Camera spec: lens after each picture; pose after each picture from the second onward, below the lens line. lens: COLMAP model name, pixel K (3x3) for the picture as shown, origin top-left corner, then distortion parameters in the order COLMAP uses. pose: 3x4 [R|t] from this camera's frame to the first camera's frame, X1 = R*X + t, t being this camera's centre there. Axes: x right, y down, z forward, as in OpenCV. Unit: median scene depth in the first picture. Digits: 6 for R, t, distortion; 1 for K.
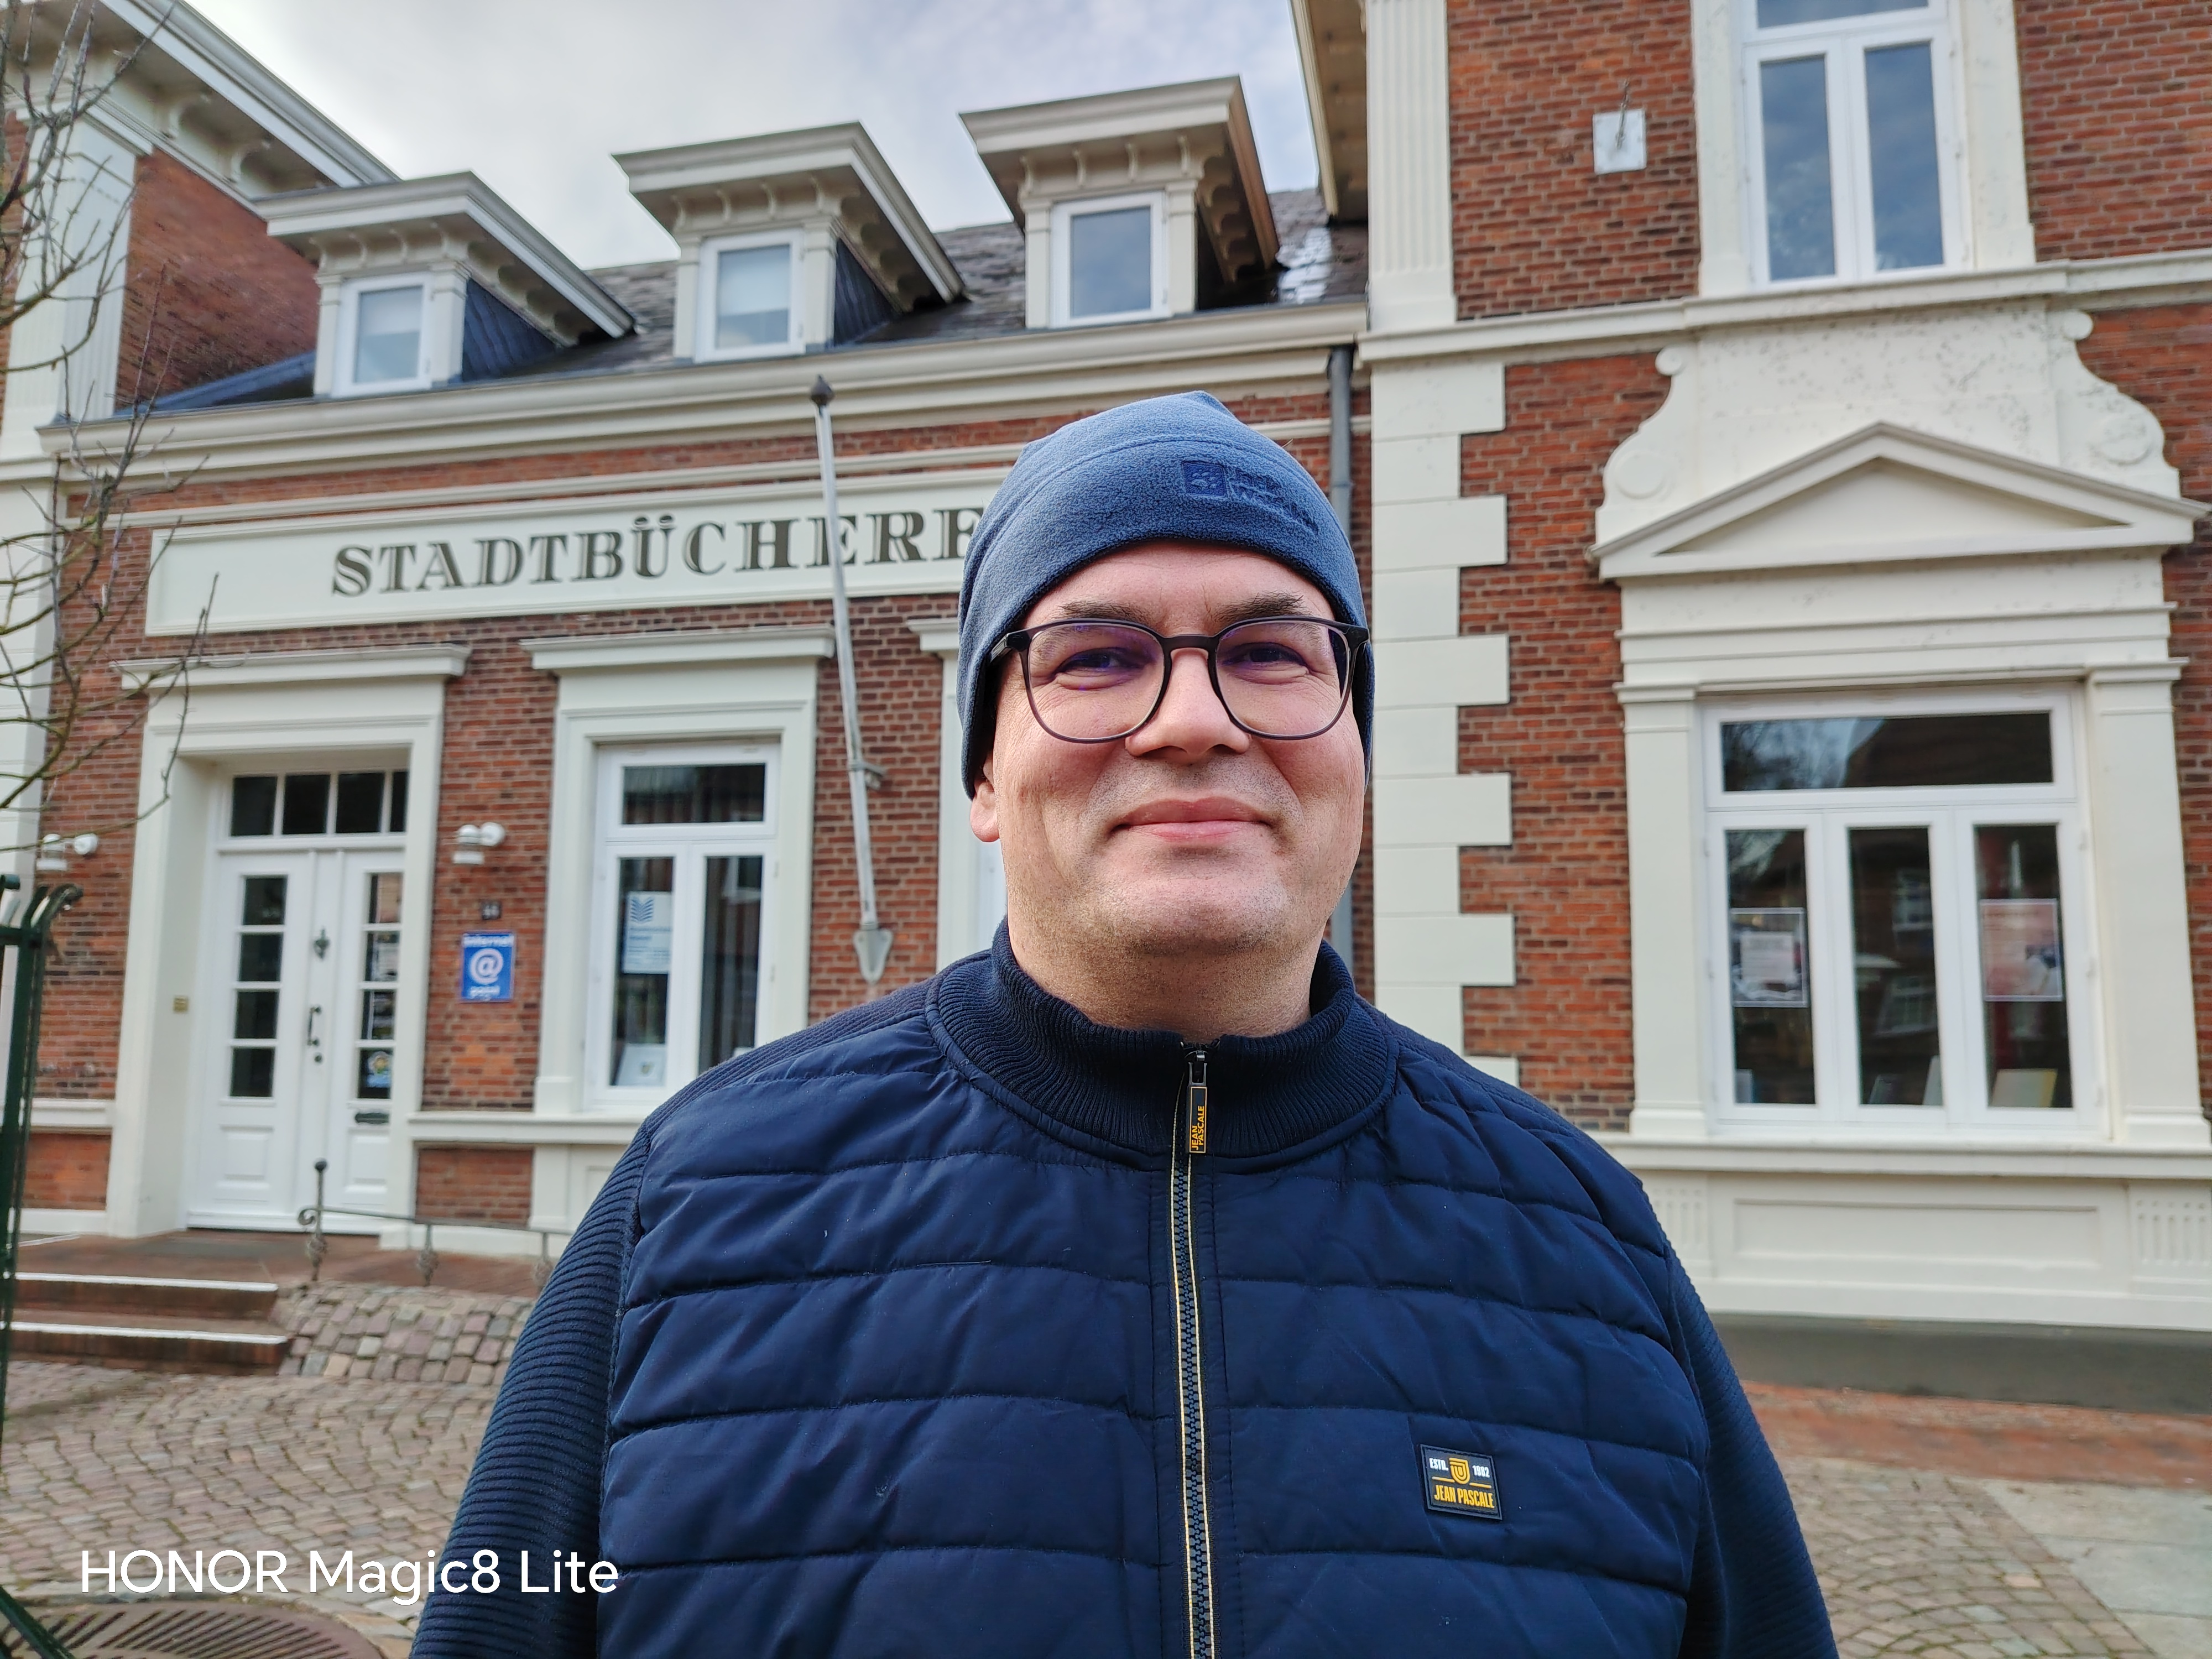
lens RADIAL K [[1533.6, 0, 1129.6], [0, 1533.6, 863.7], [0, 0, 1]] dist [0.048024, -0.054502]
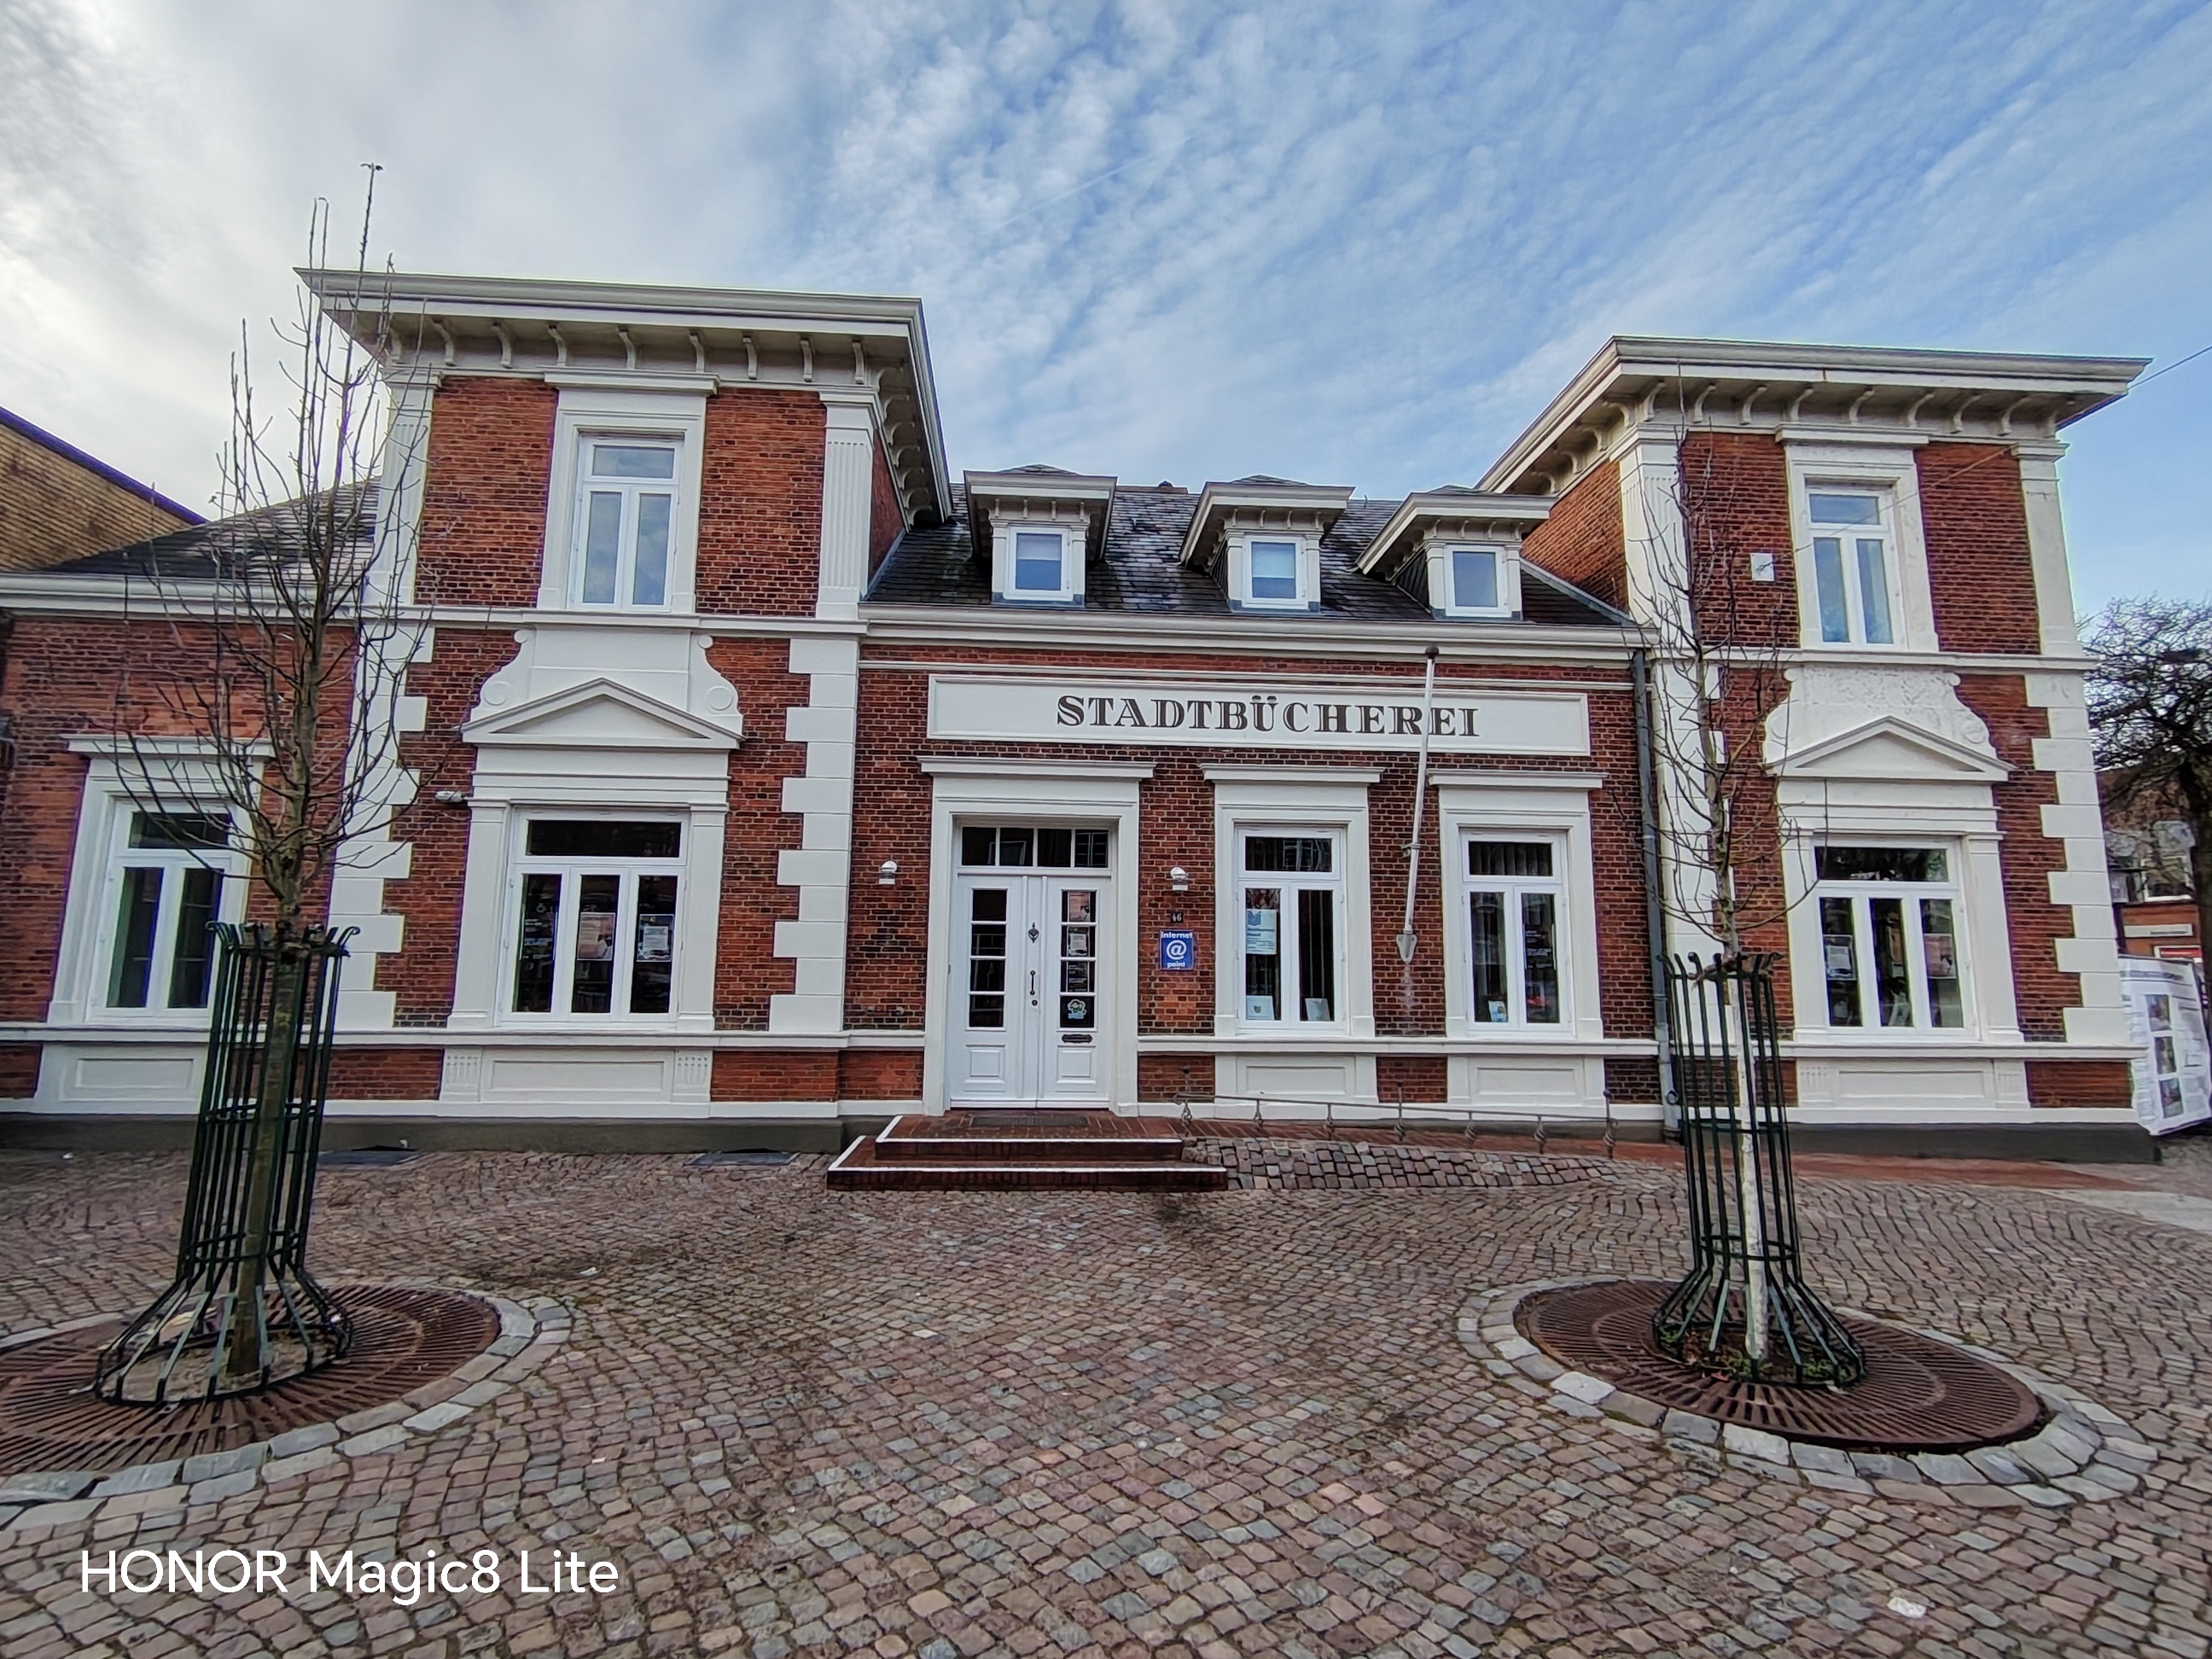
lens RADIAL K [[1018.0, 0, 1091.4], [0, 1018.0, 821.9], [0, 0, 1]] dist [-0.000472, 0.001439]
pose [[0.961178, 0.045182, 0.272203, -0.897589], [-0.037346, 0.998727, -0.033904, -0.037447], [-0.273388, 0.022422, 0.961642, -0.075796]]
